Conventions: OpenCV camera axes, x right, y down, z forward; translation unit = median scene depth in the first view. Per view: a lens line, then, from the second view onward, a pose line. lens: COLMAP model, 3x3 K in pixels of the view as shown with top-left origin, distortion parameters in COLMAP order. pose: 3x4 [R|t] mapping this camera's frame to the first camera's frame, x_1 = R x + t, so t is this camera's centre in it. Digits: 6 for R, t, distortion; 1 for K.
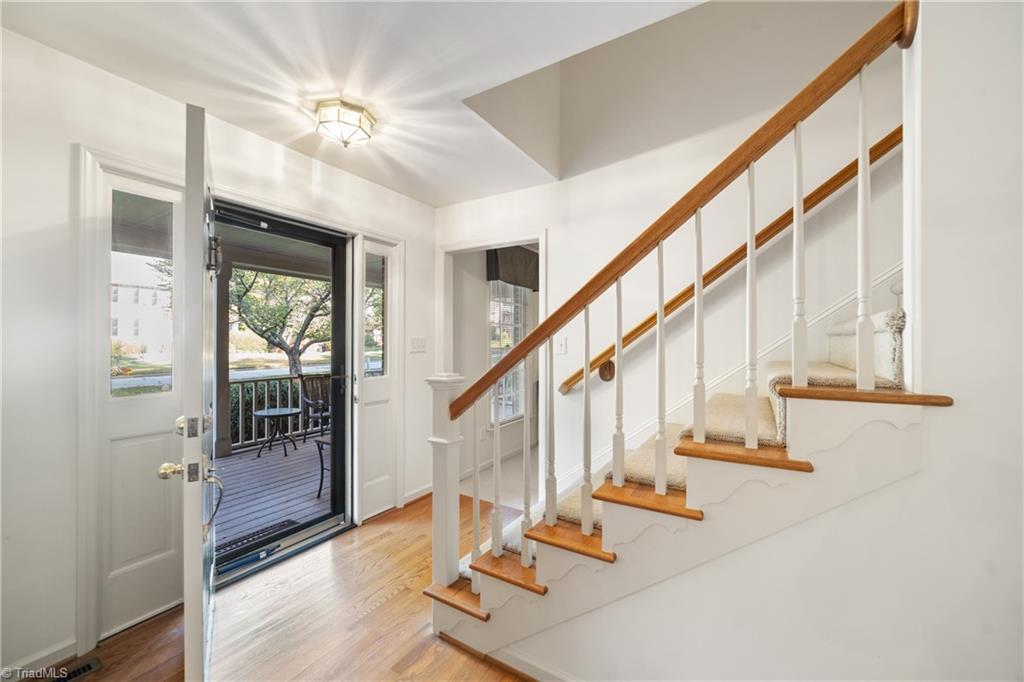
lens RADIAL K [[396.8, 0, 517.0], [0, 396.8, 341.5], [0, 0, 1]] dist [-0.009085, 0.001065]
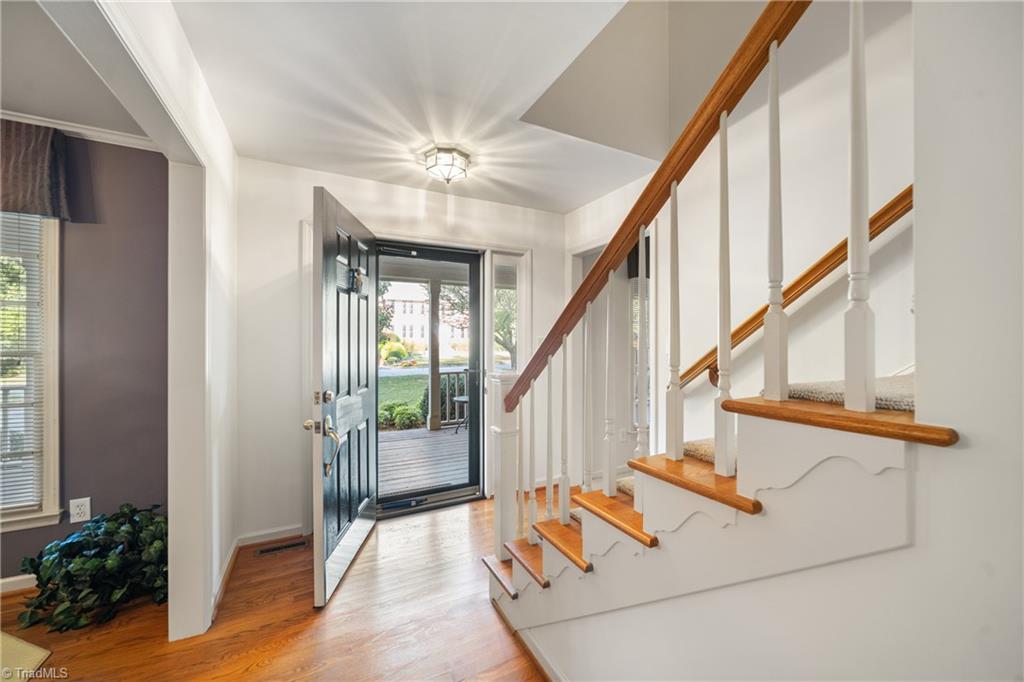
lens RADIAL K [[396.8, 0, 519.2], [0, 396.8, 341.5], [0, 0, 1]] dist [-0.009085, 0.001065]
pose [[0.849484, -0.002577, -0.527608, 0.336600], [0.002742, 0.999996, -0.000470, 0.001396], [0.527607, -0.001047, 0.849488, 0.058255]]
